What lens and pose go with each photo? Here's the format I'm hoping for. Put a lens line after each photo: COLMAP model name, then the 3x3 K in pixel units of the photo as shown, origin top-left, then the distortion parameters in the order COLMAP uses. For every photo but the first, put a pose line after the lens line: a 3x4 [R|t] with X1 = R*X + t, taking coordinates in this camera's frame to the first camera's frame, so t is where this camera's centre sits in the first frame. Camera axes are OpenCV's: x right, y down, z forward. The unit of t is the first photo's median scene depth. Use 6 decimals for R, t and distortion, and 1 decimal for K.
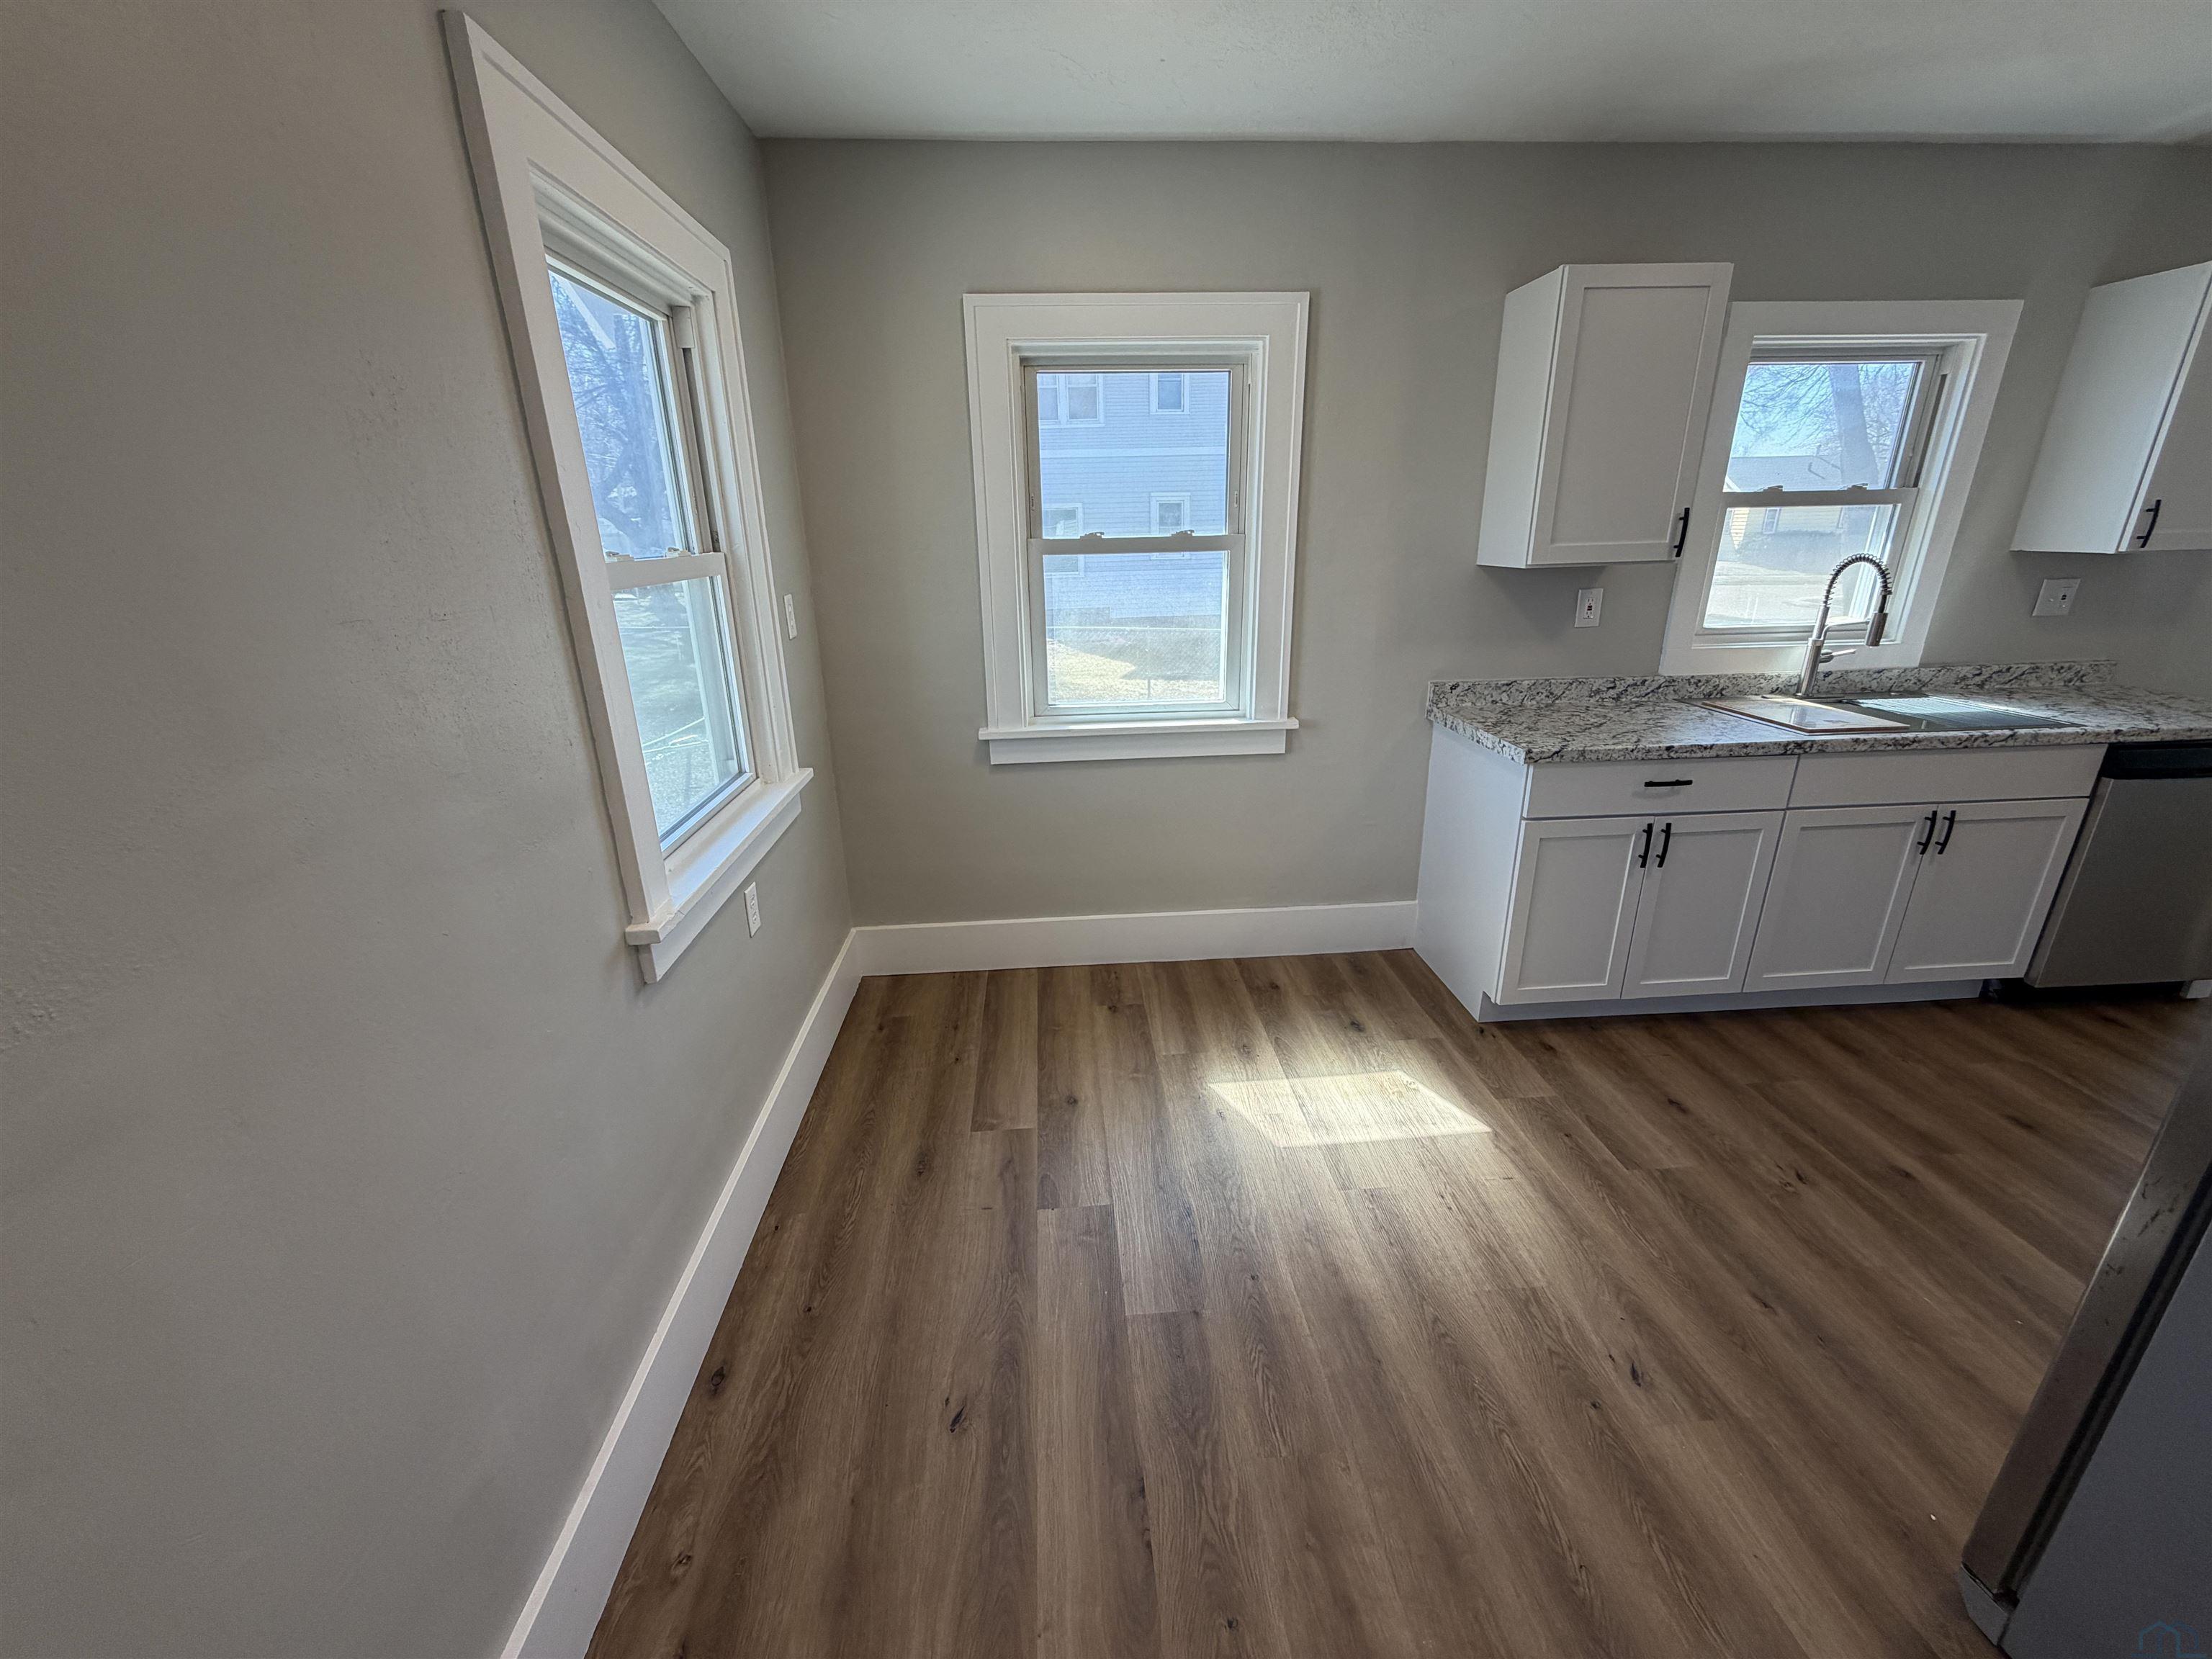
lens RADIAL K [[877.0, 0, 1106.0], [0, 877.0, 829.5], [0, 0, 1]] dist [-0.000799, -0.000169]
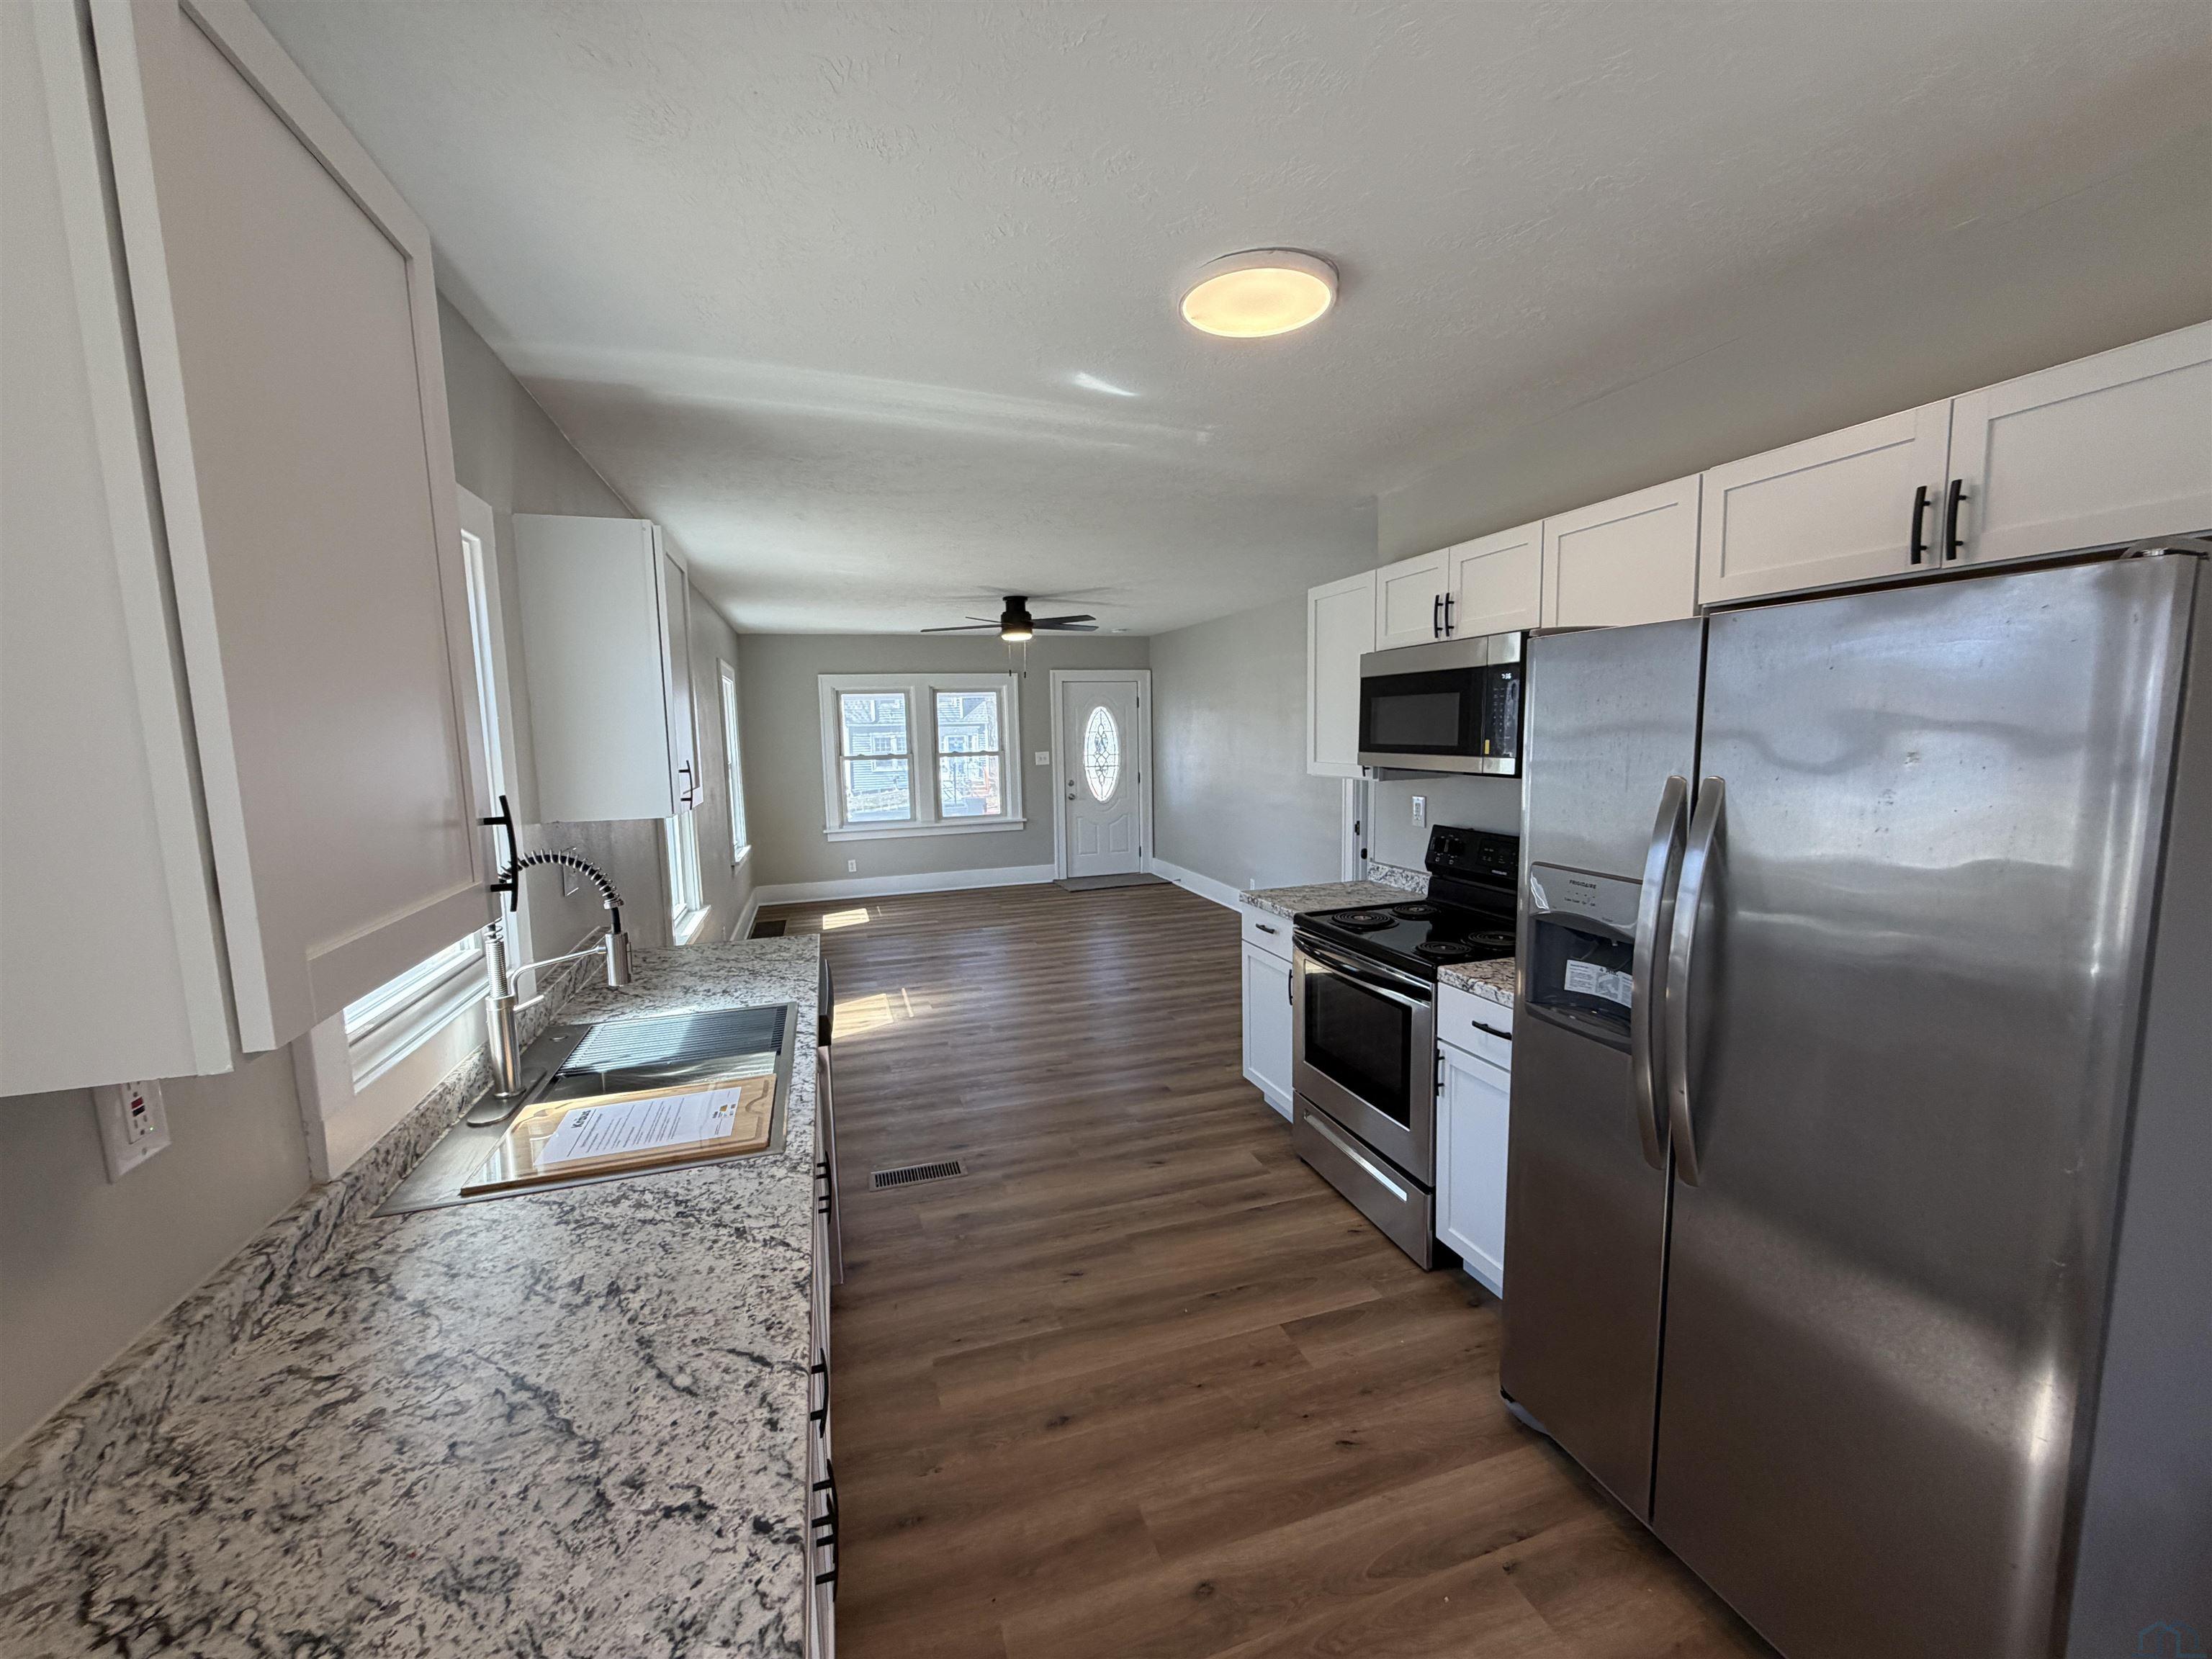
lens RADIAL K [[880.6, 0, 1101.6], [0, 880.6, 829.5], [0, 0, 1]] dist [0.001753, 0.000066]
pose [[-0.236099, -0.091186, 0.967441, 0.233140], [0.342516, 0.923880, 0.170669, -0.366925], [-0.909362, 0.371659, -0.186895, 0.931003]]
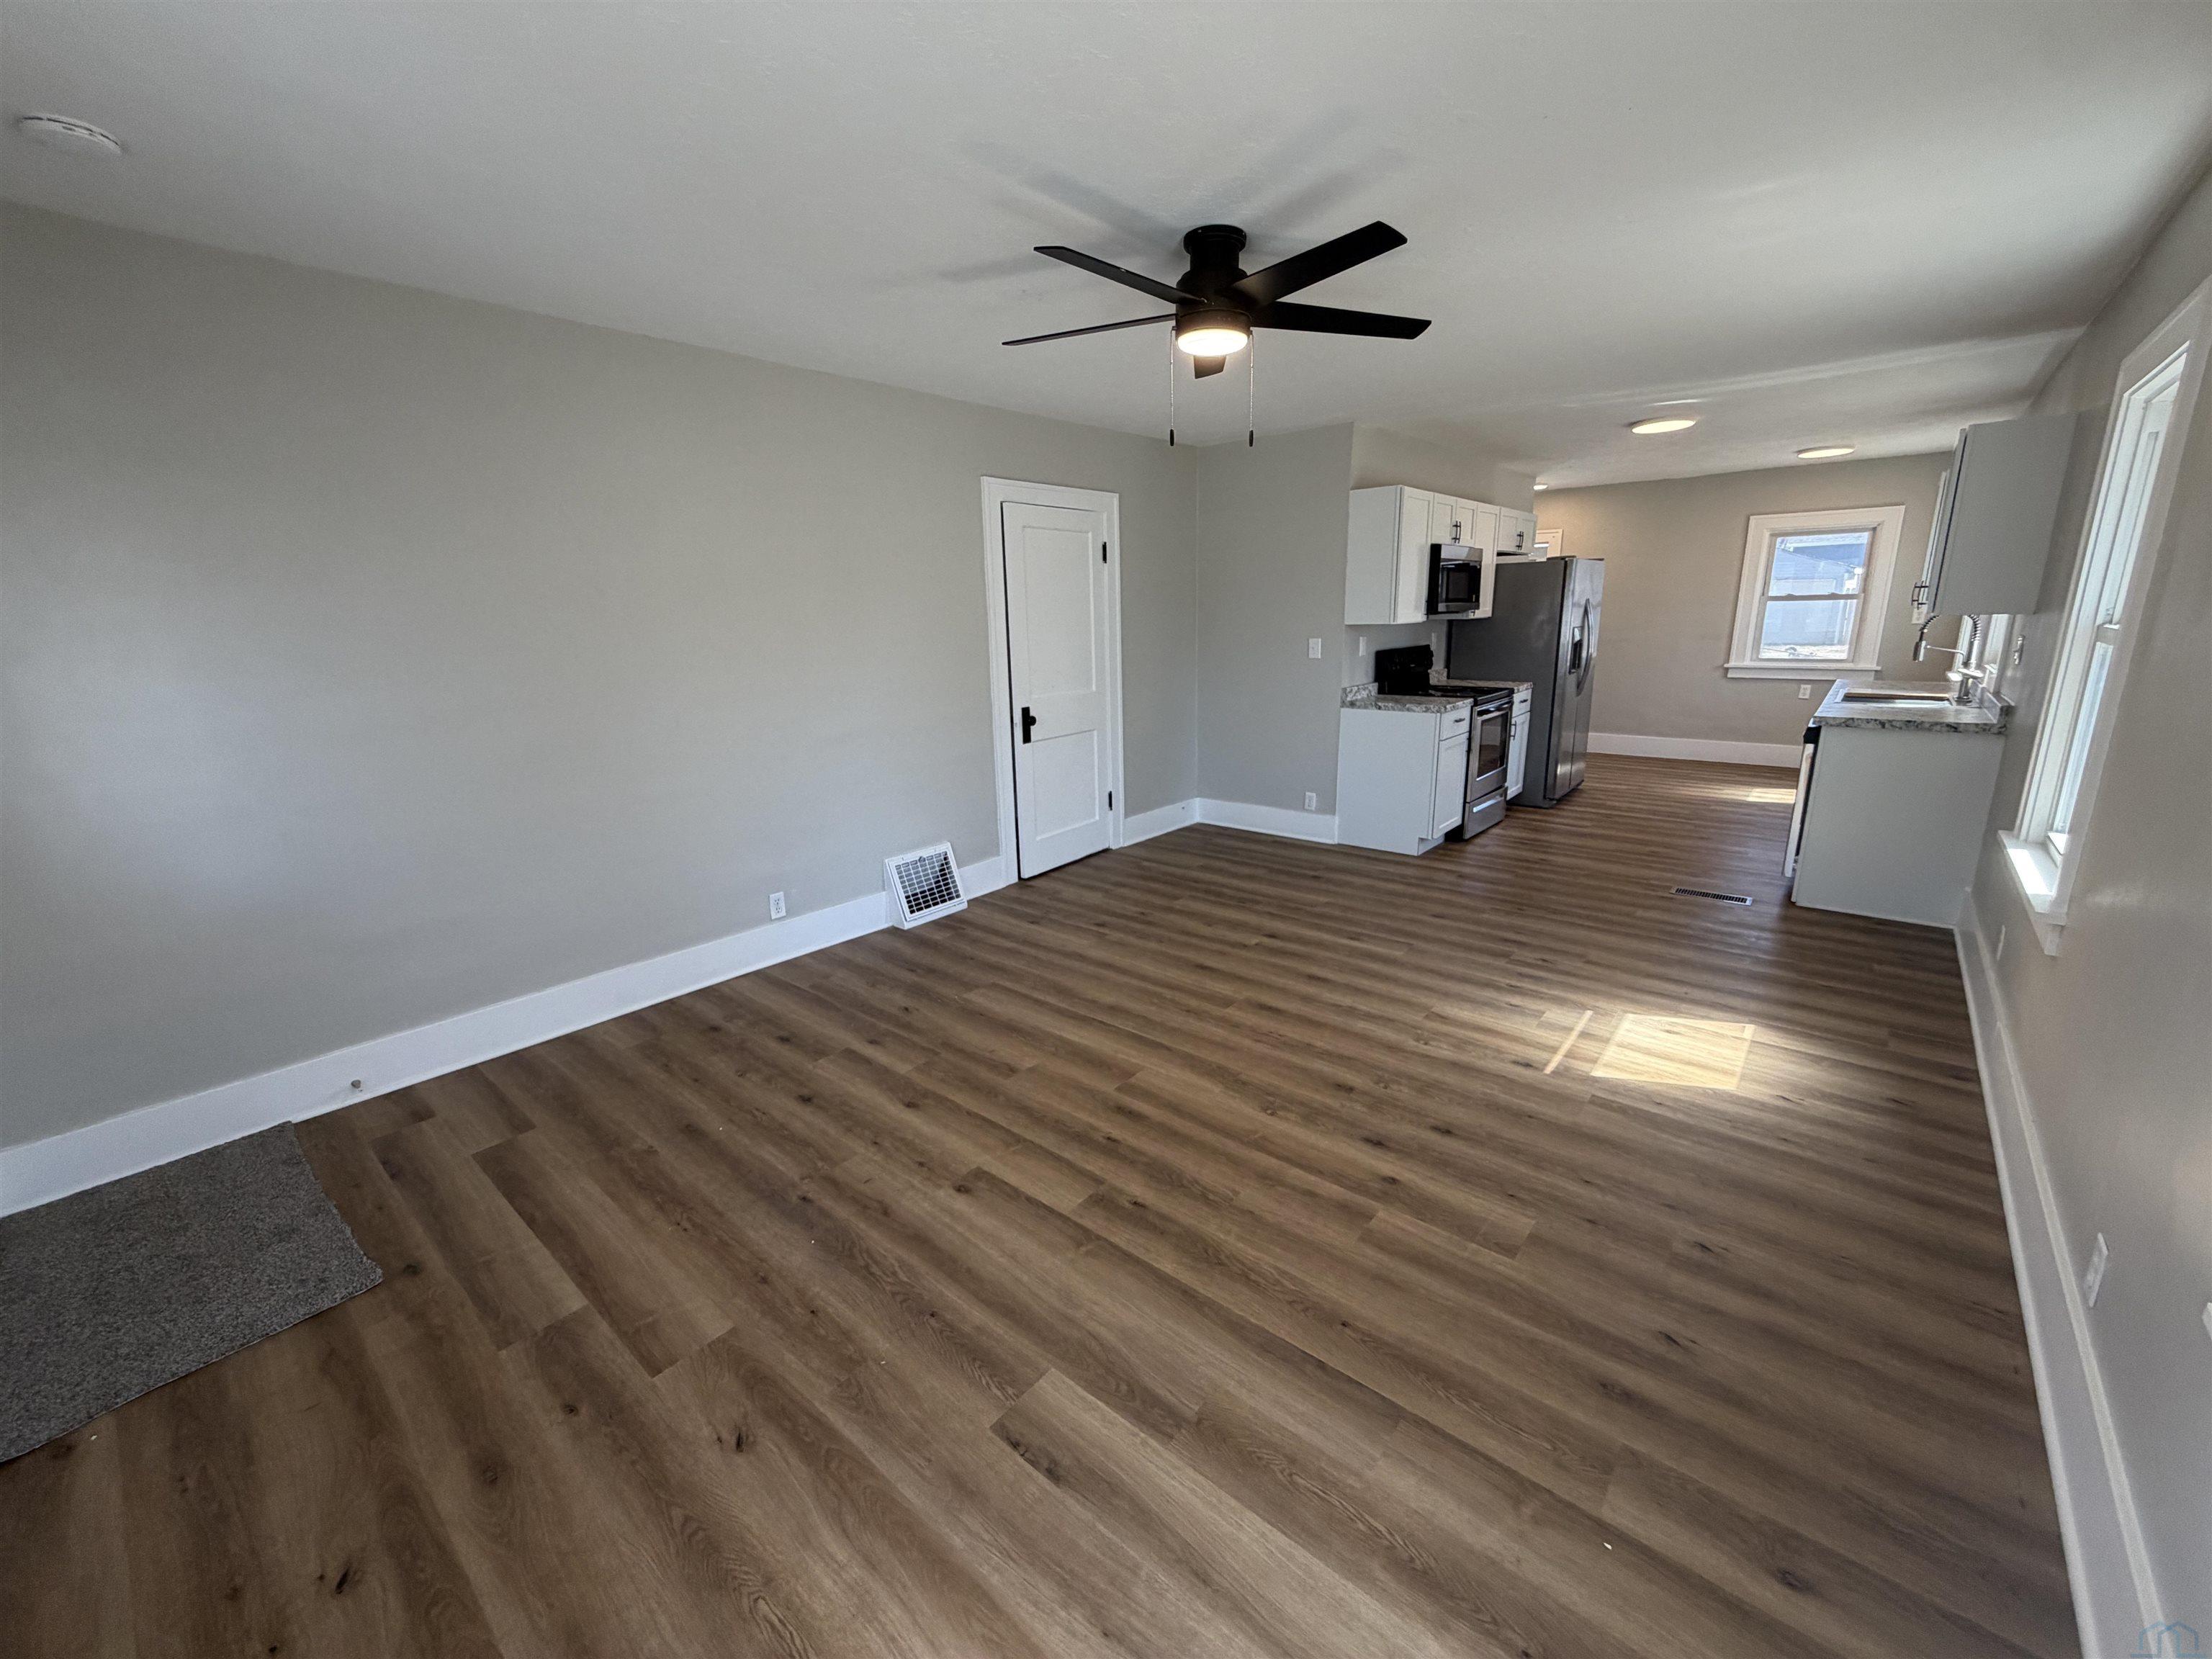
lens RADIAL K [[877.0, 0, 1106.0], [0, 877.0, 829.5], [0, 0, 1]] dist [-0.000799, -0.000169]
pose [[-0.700236, 0.205387, -0.683729, 3.991944], [-0.197767, 0.864436, 0.462211, -0.494249], [0.685972, 0.458876, -0.564690, 1.262229]]
